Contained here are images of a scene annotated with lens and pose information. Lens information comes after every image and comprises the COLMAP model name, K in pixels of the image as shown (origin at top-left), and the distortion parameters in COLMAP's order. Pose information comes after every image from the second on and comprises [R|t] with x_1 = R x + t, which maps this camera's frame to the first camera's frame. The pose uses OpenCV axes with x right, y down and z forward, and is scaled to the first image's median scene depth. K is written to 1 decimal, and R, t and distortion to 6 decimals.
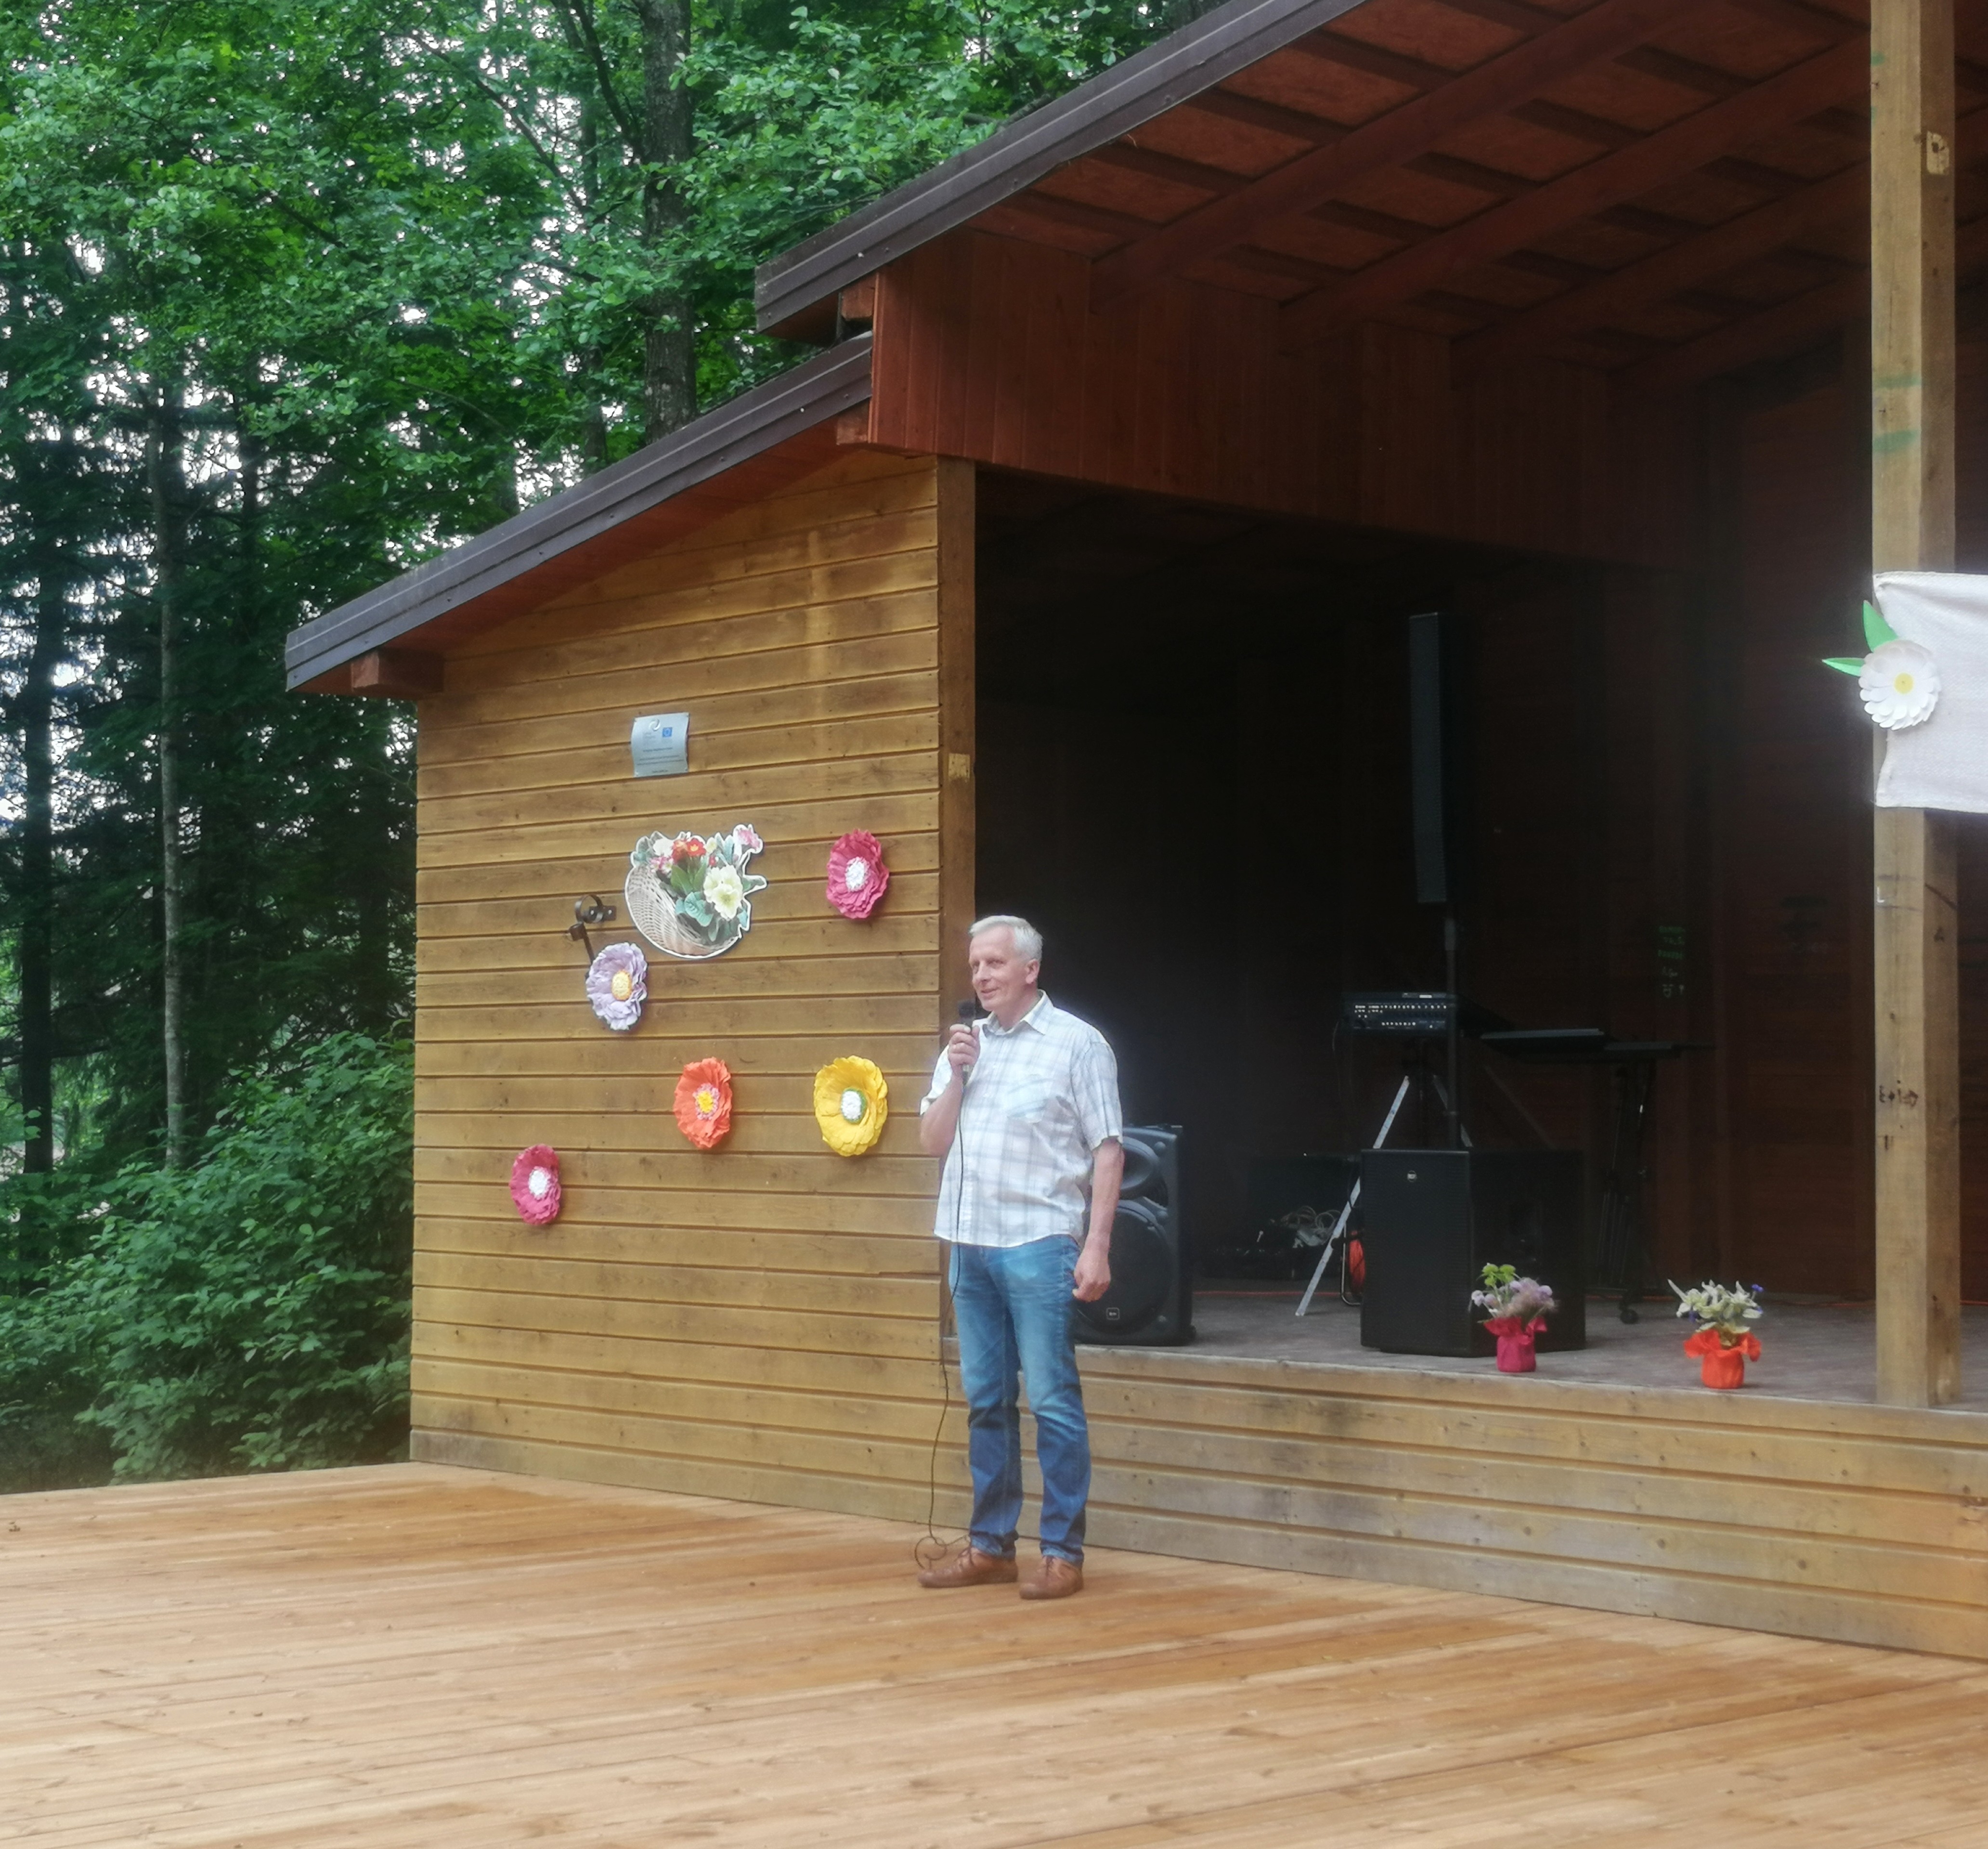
lens RADIAL K [[3536.8, 0, 991.3], [0, 3536.8, 910.4], [0, 0, 1]] dist [0.054156, 0.000000]
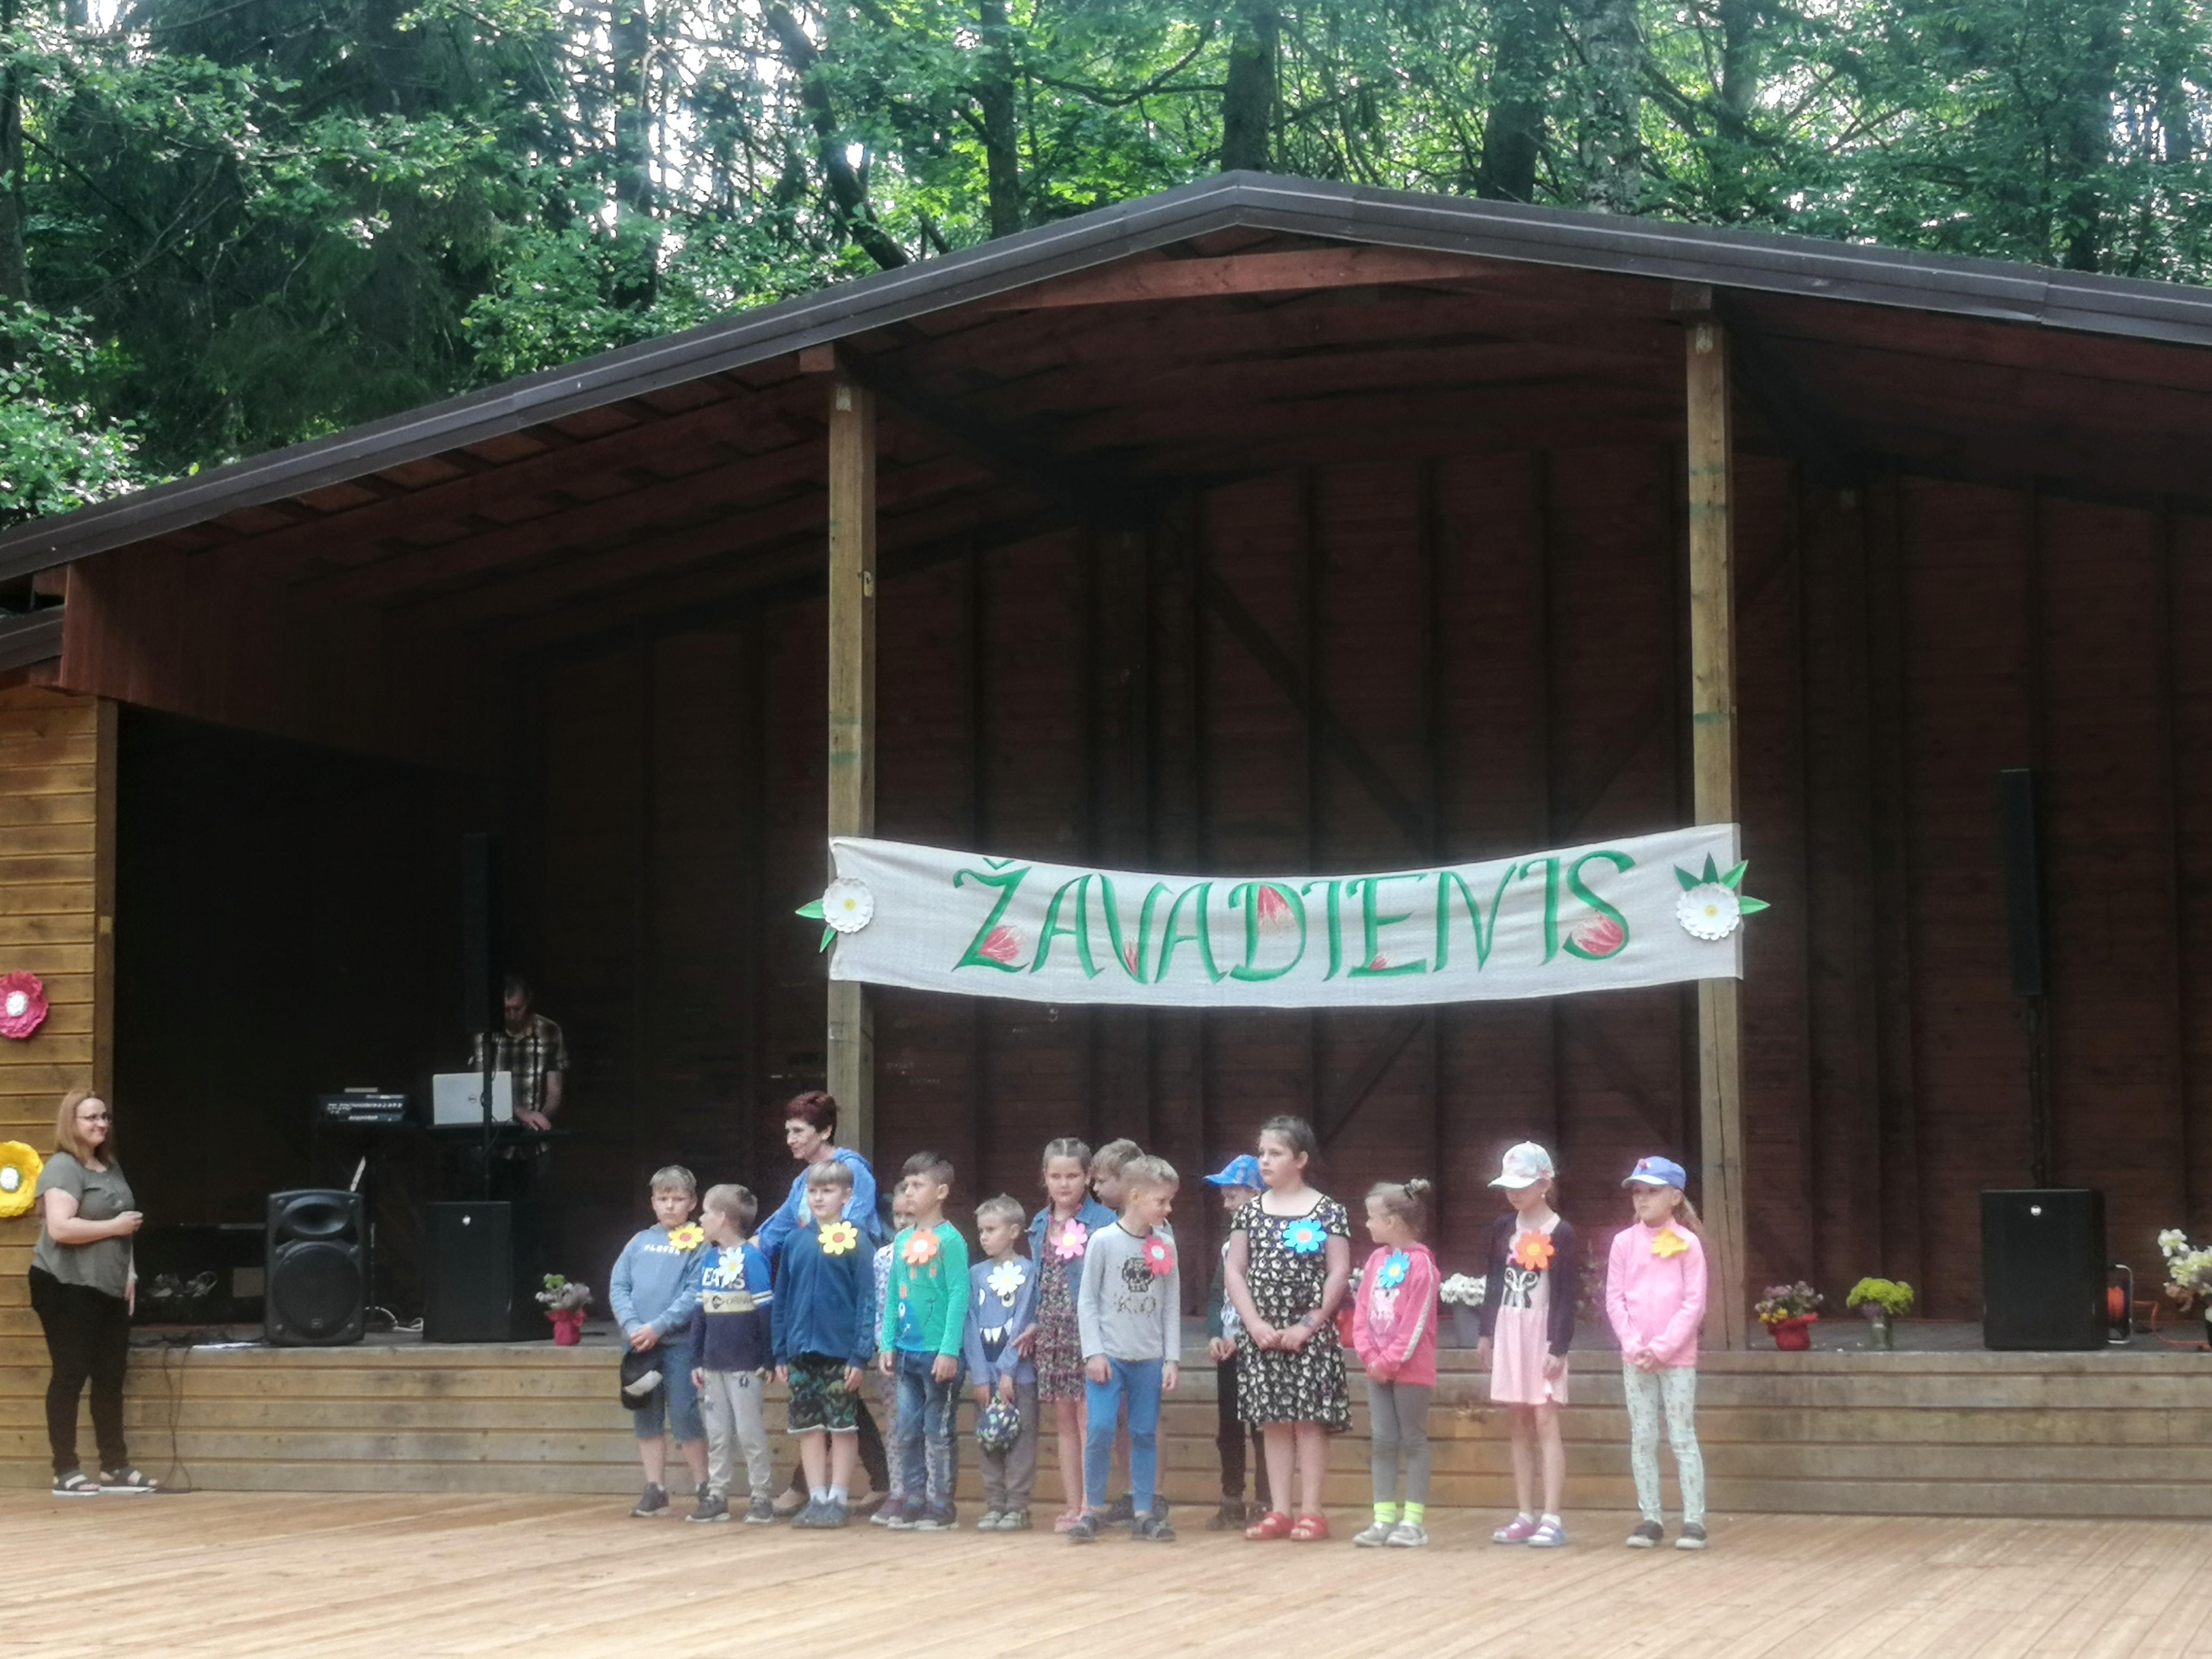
lens RADIAL K [[4097.3, 0, 1129.0], [0, 4097.3, 833.6], [0, 0, 1]] dist [0.089448, 0.000000]
pose [[0.871423, 0.034618, 0.489308, -0.436012], [-0.014366, 0.998880, -0.045086, -0.010395], [-0.490321, 0.032260, 0.870945, -0.559128]]
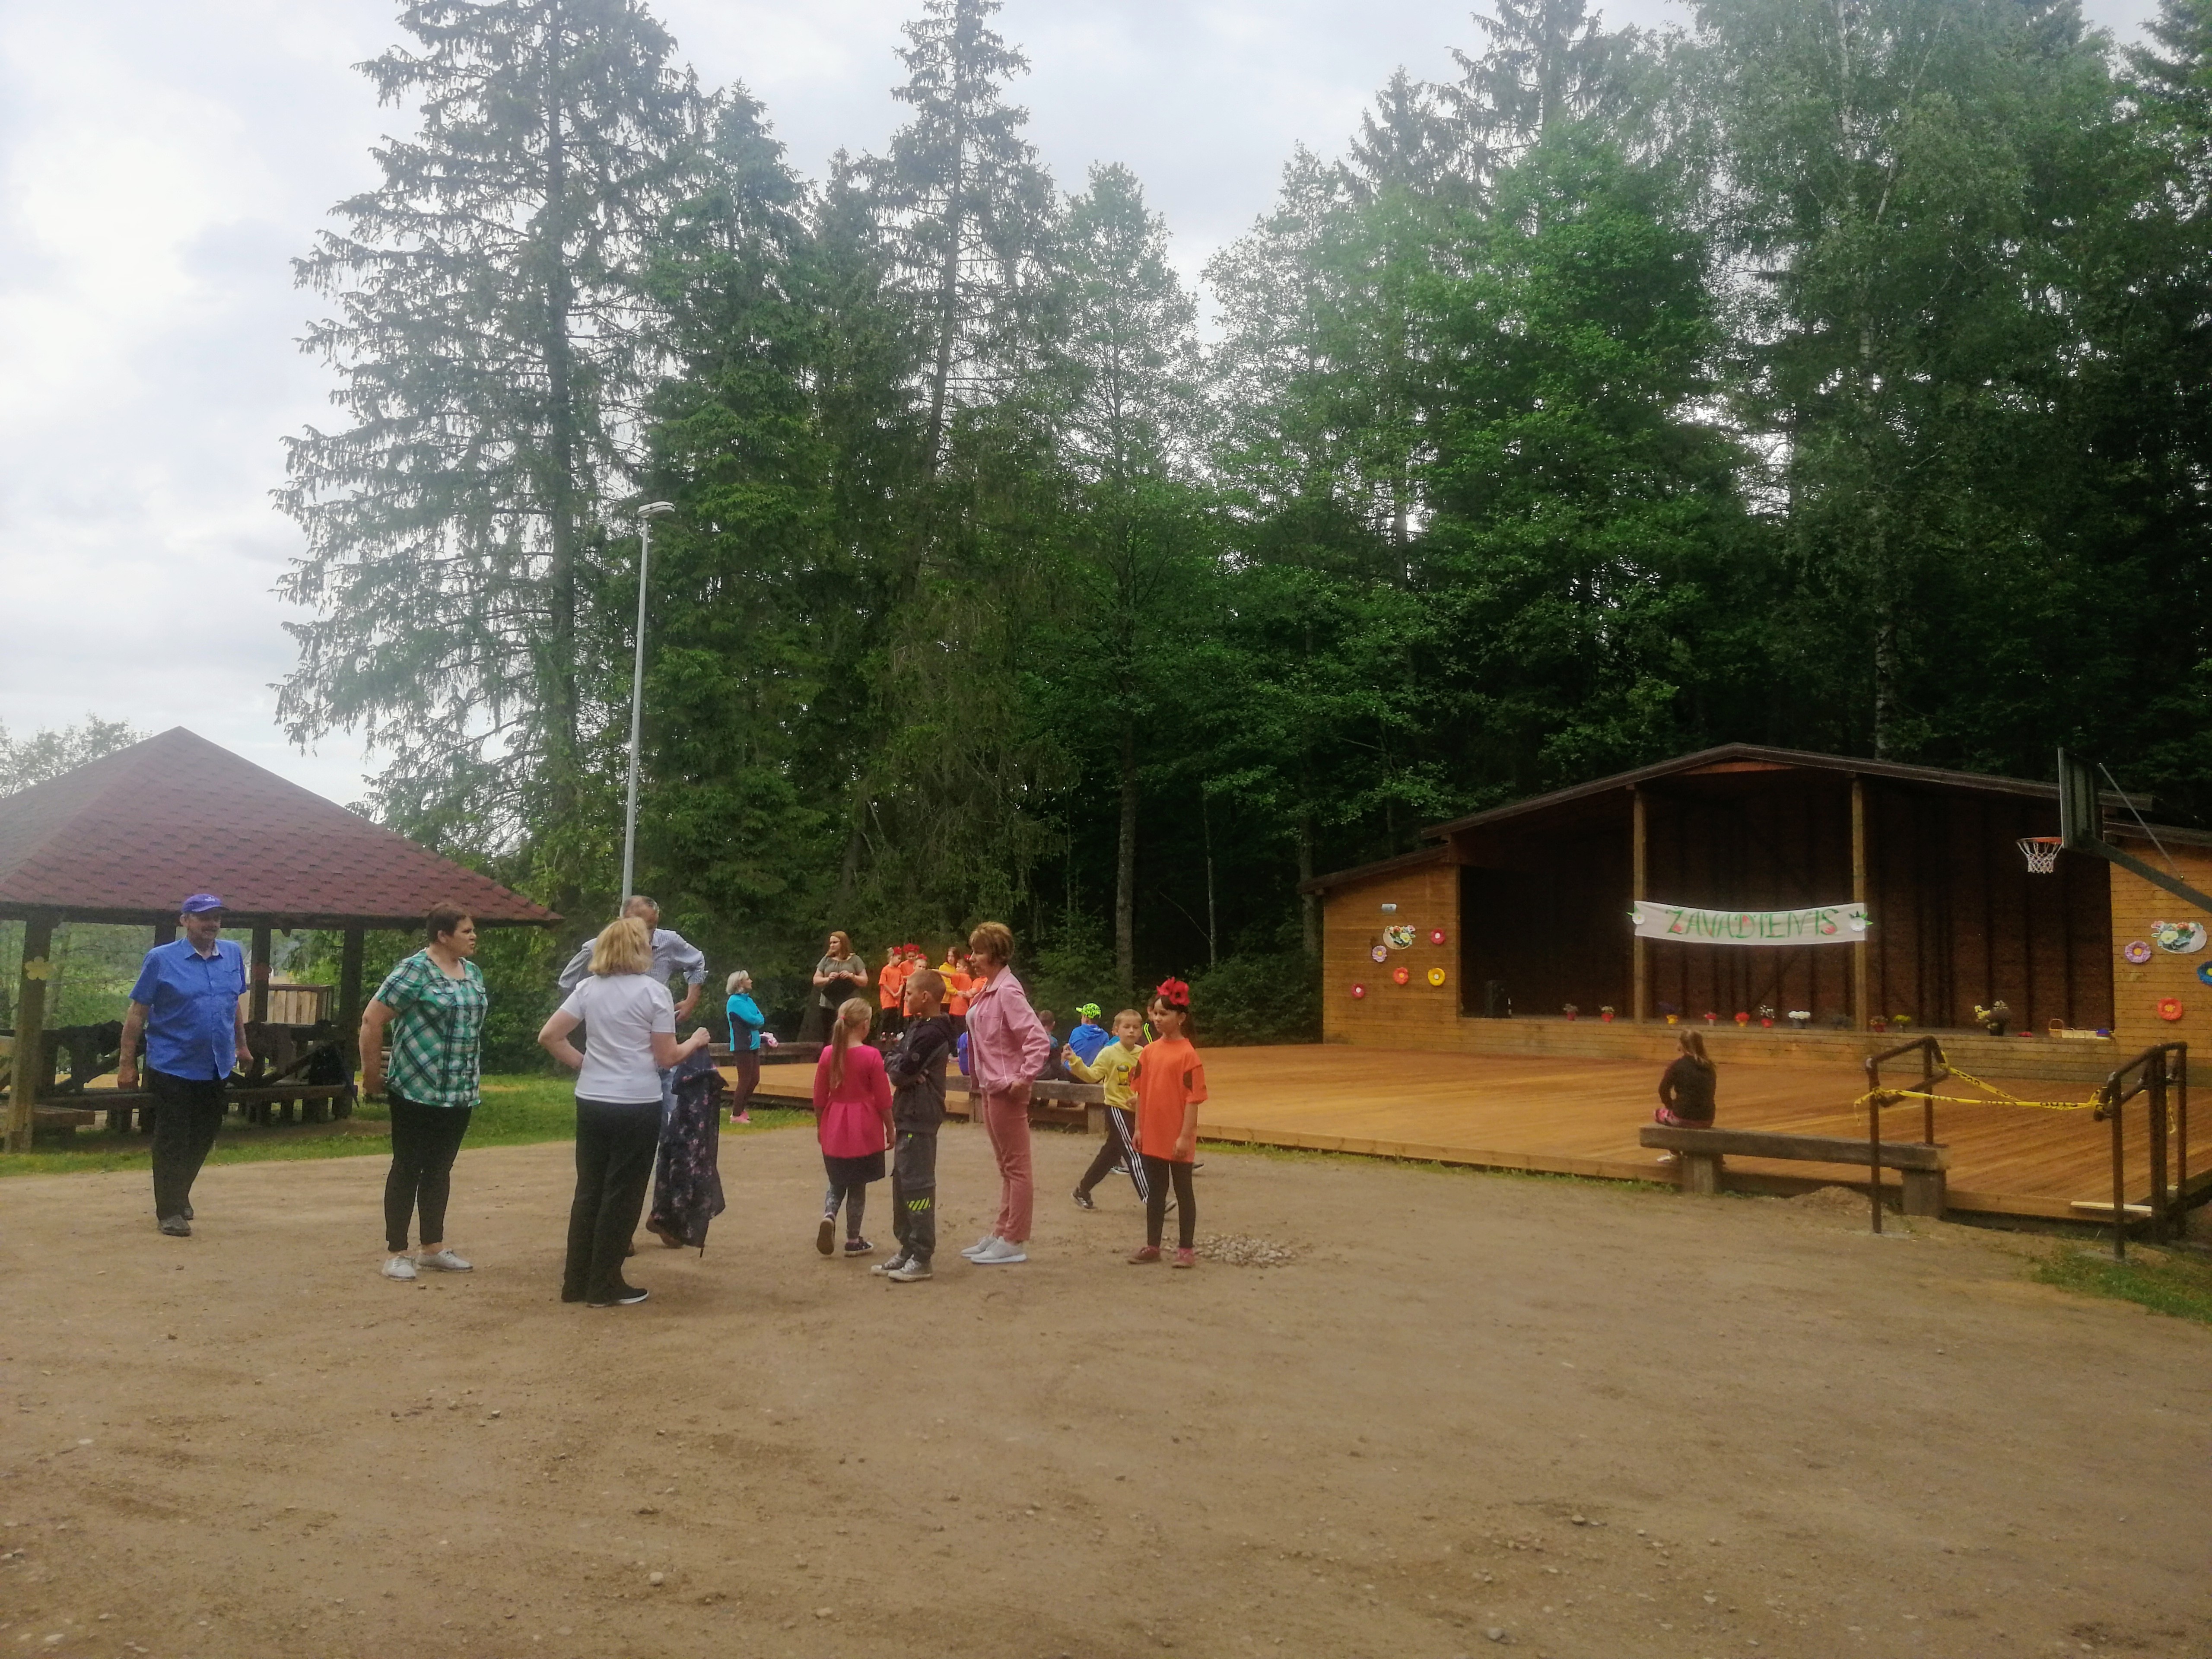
lens RADIAL K [[1719.3, 0, 1109.7], [0, 1719.3, 826.0], [0, 0, 1]] dist [0.017125, -0.015679]
pose [[0.992698, 0.022188, 0.118567, -0.891407], [-0.018677, 0.999356, -0.030643, -0.091973], [-0.119171, 0.028204, 0.992473, -1.677860]]
